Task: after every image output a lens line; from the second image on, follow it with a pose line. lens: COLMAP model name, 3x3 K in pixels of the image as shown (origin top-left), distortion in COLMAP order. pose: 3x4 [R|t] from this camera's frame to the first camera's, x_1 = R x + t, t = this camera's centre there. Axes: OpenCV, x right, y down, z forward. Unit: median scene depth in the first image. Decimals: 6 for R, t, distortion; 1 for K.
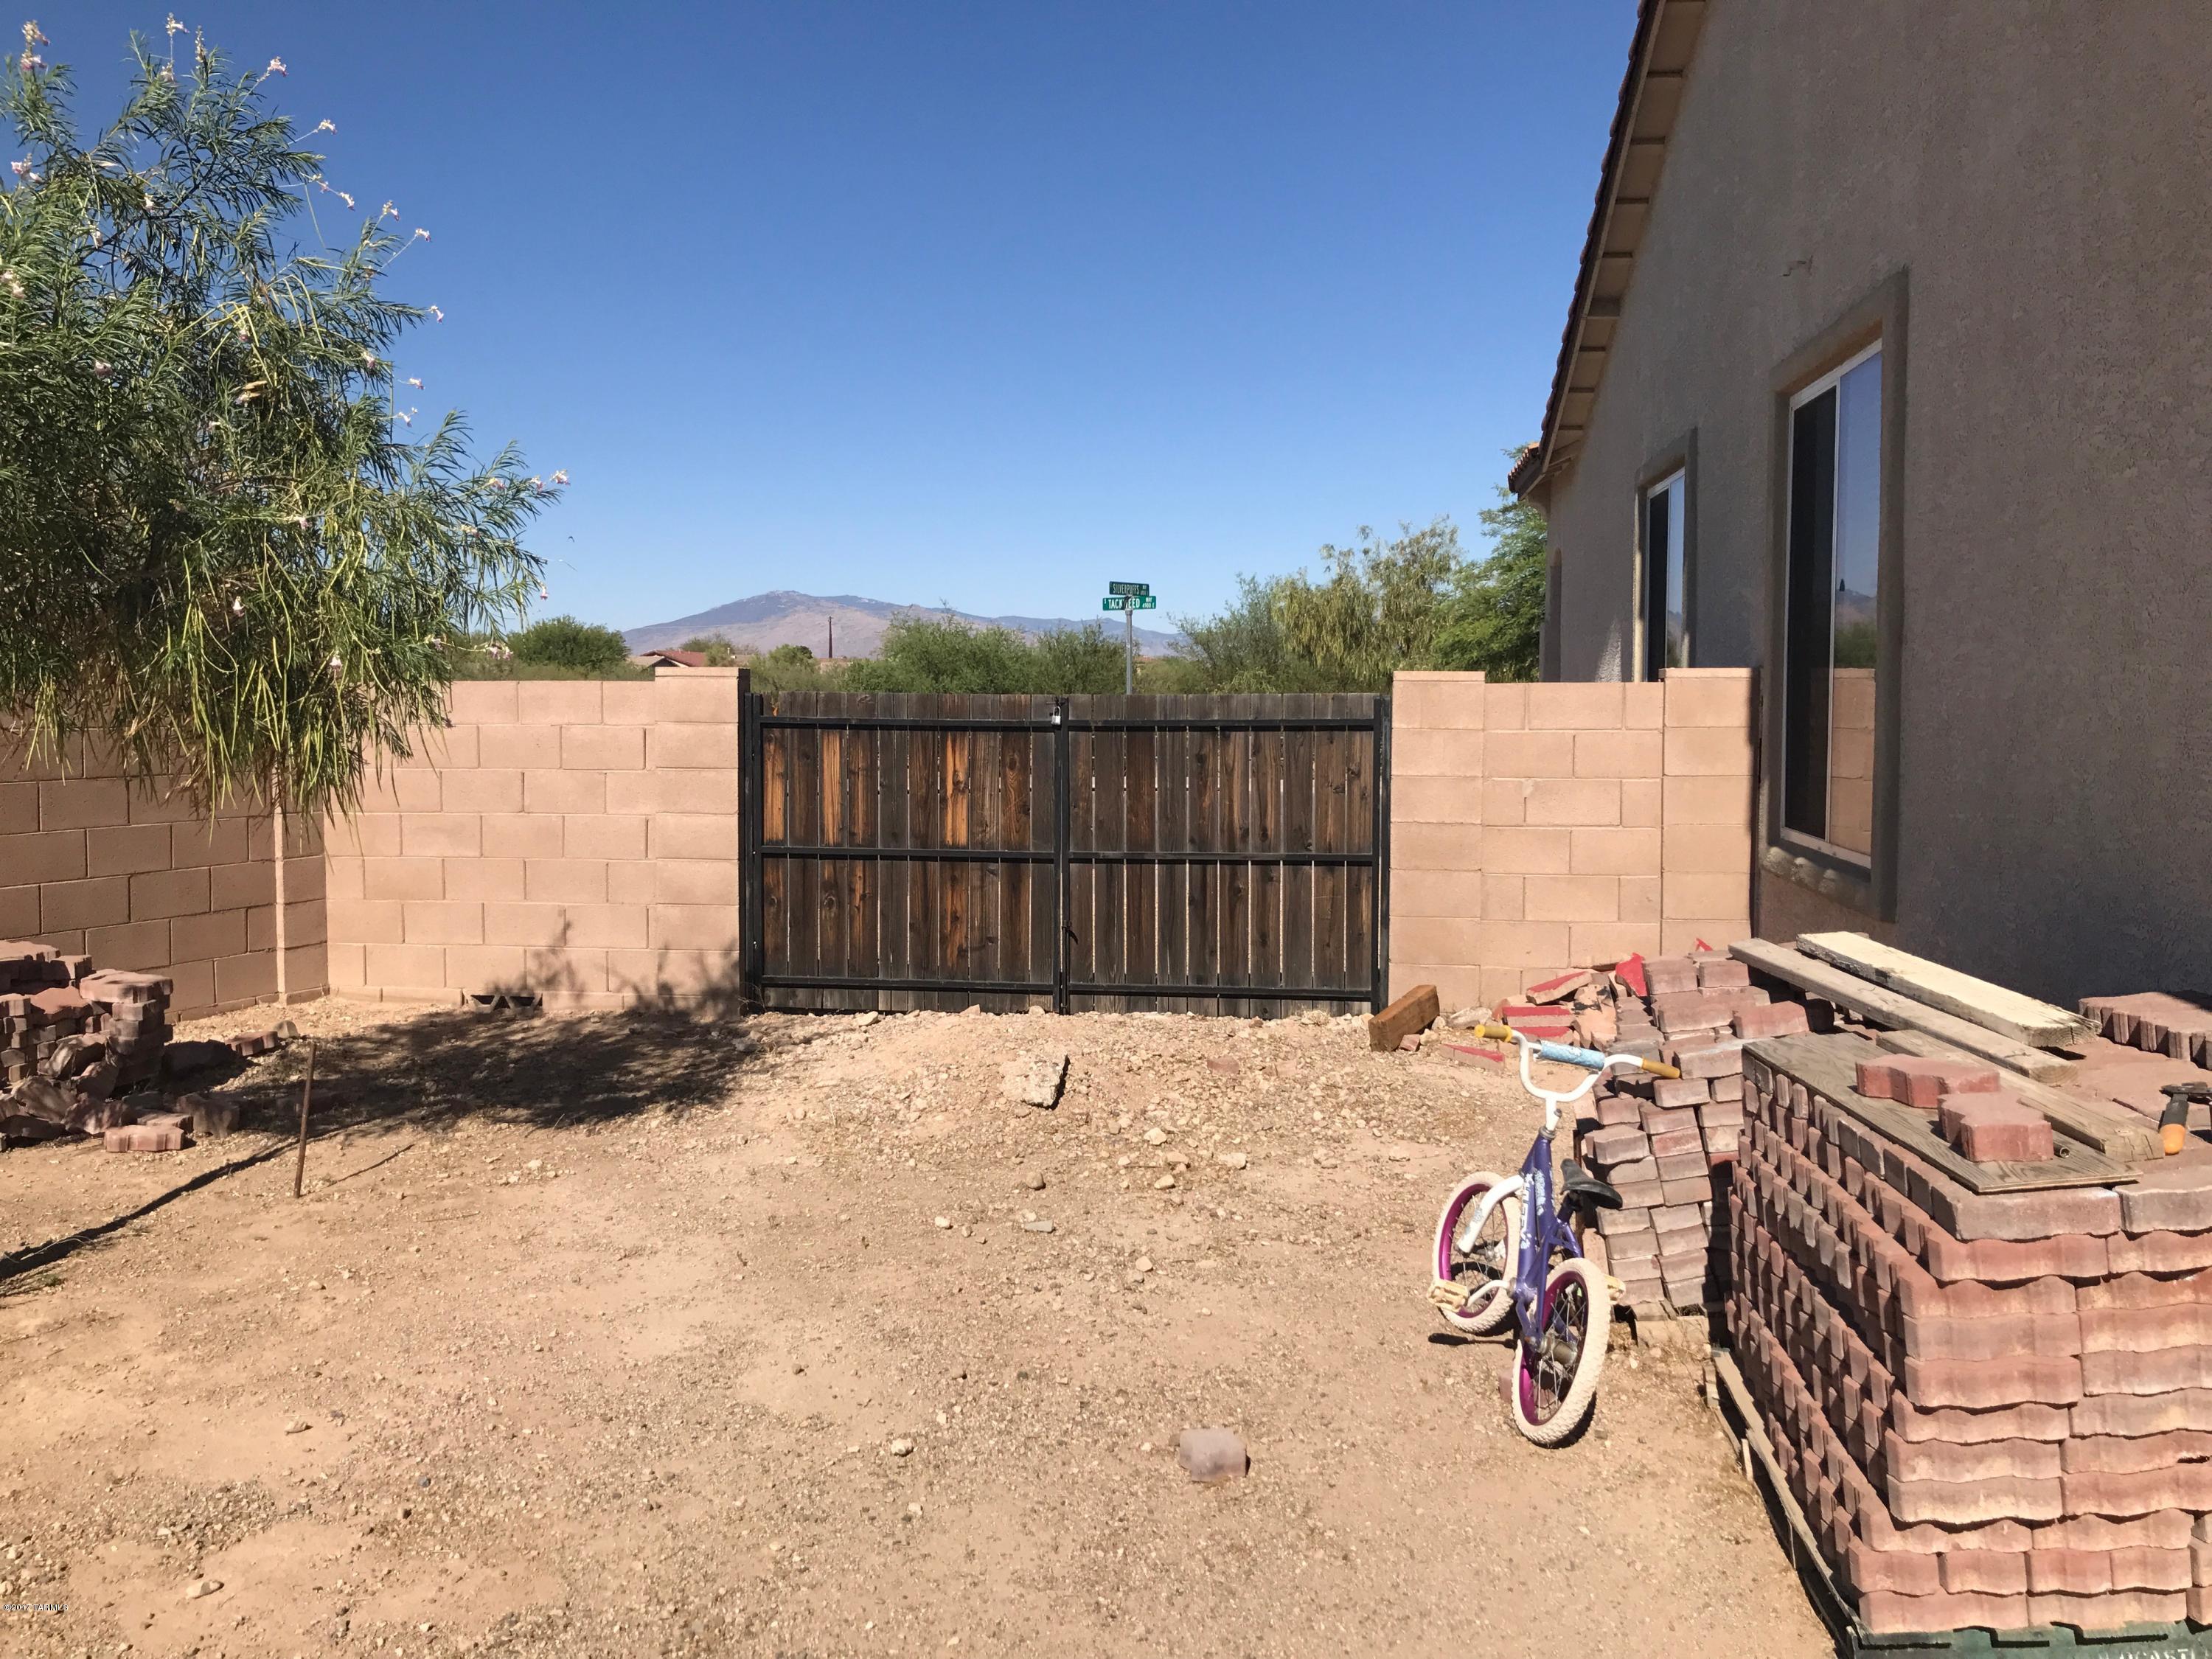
lens RADIAL K [[1801.7, 0, 1077.2], [0, 1801.7, 816.7], [0, 0, 1]] dist [0.013195, 0.002631]
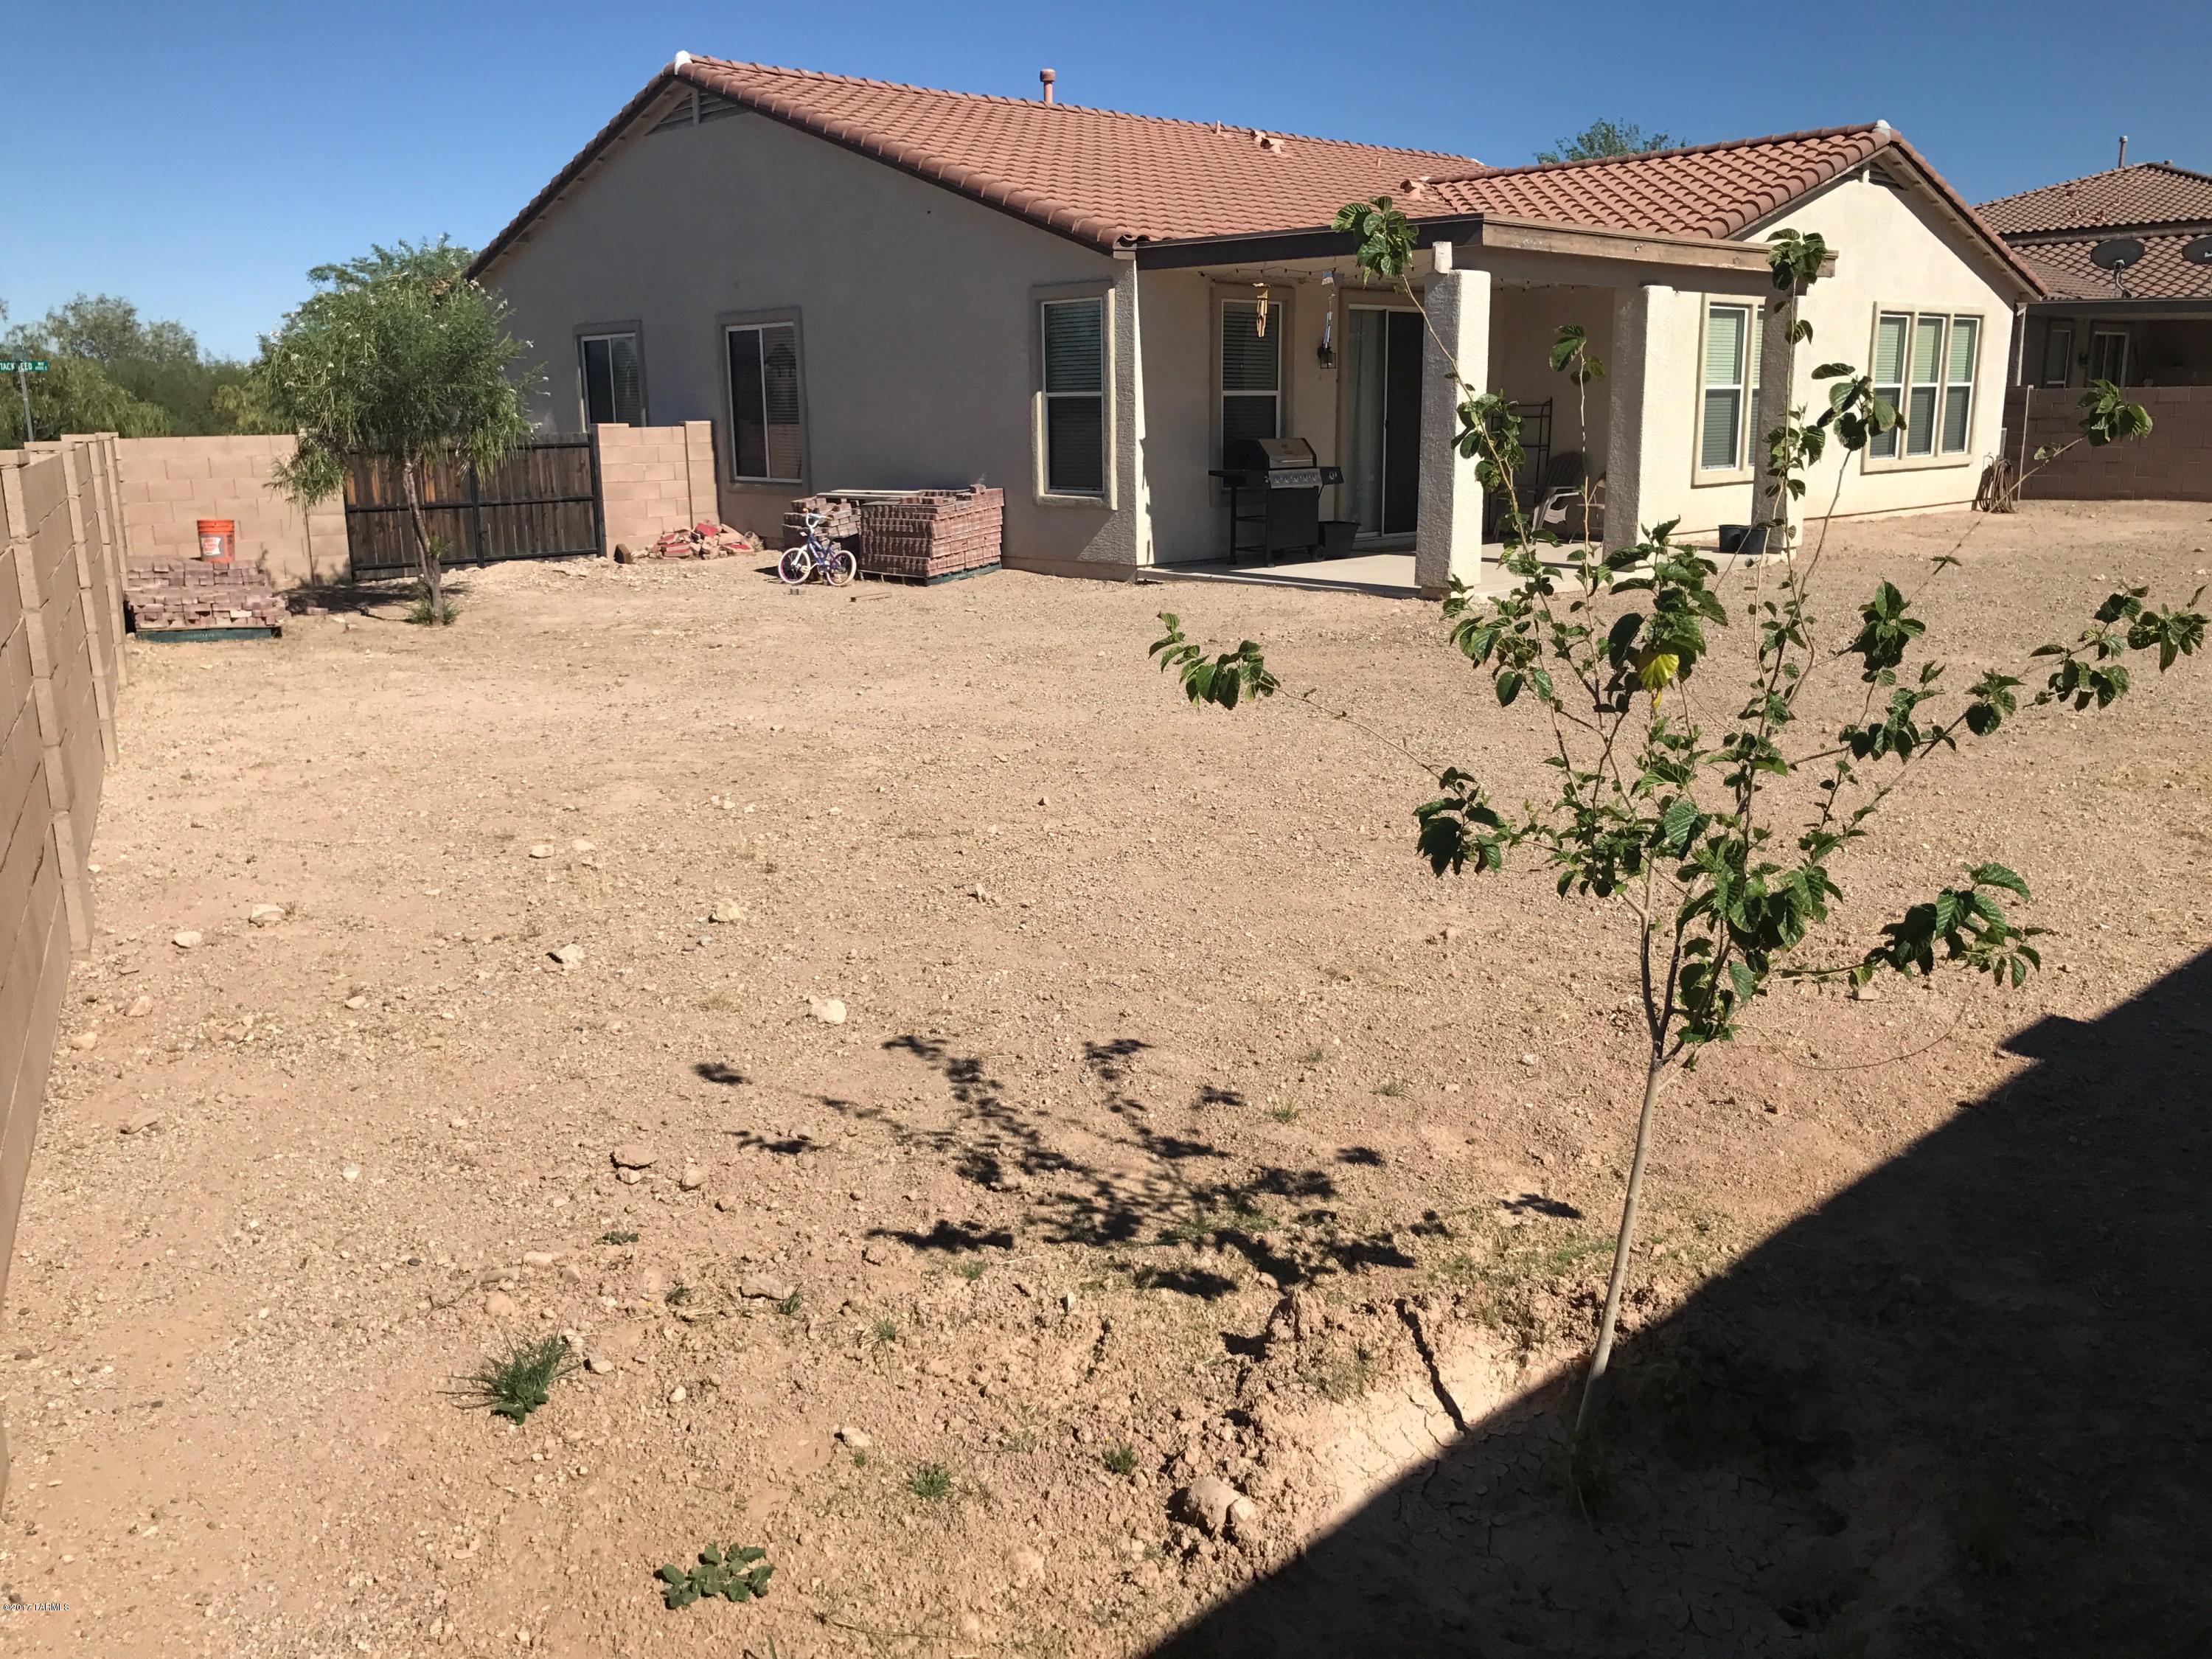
lens RADIAL K [[1801.7, 0, 1077.2], [0, 1801.7, 816.7], [0, 0, 1]] dist [0.013195, 0.002631]
pose [[0.606859, -0.191258, 0.771455, -1.476145], [0.040518, 0.976798, 0.210294, -0.045415], [-0.793776, -0.096361, 0.600528, -1.135976]]
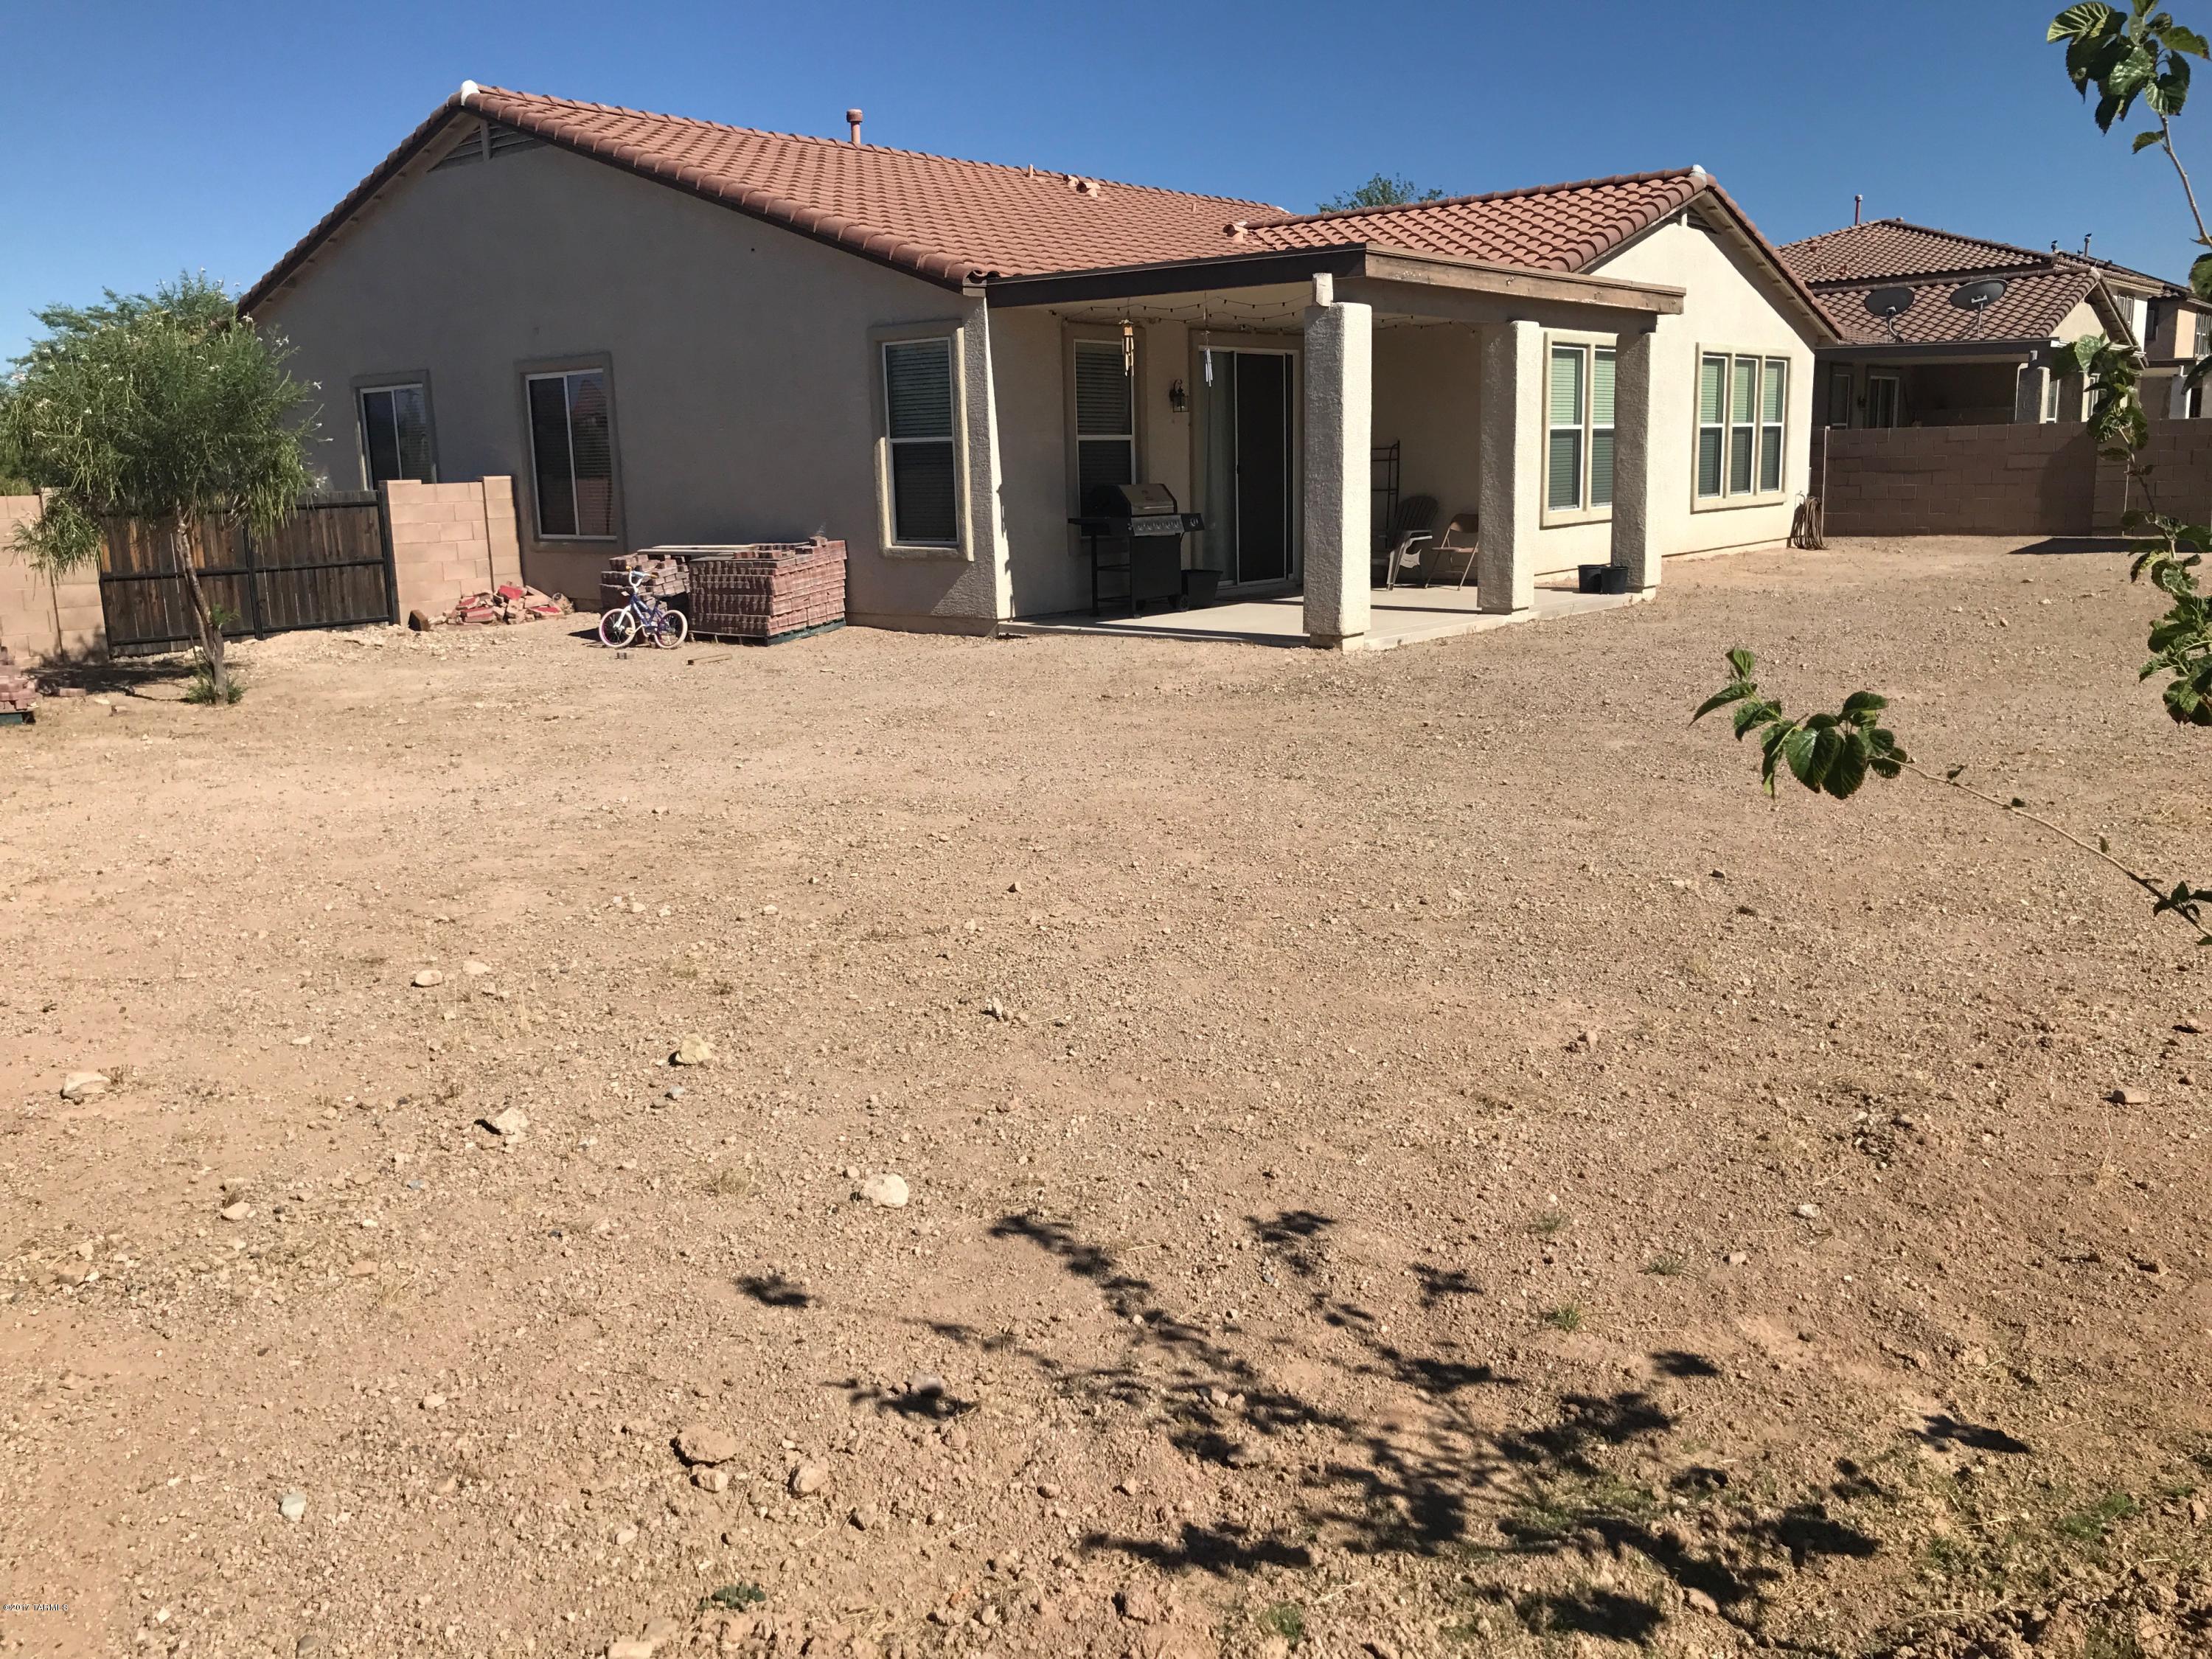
lens RADIAL K [[1817.8, 0, 1095.8], [0, 1817.8, 820.8], [0, 0, 1]] dist [-0.010749, 0.060108]
pose [[0.499897, -0.189788, 0.845034, -1.434137], [0.054431, 0.980651, 0.188047, -0.039066], [-0.864373, -0.048008, 0.500555, -1.014589]]
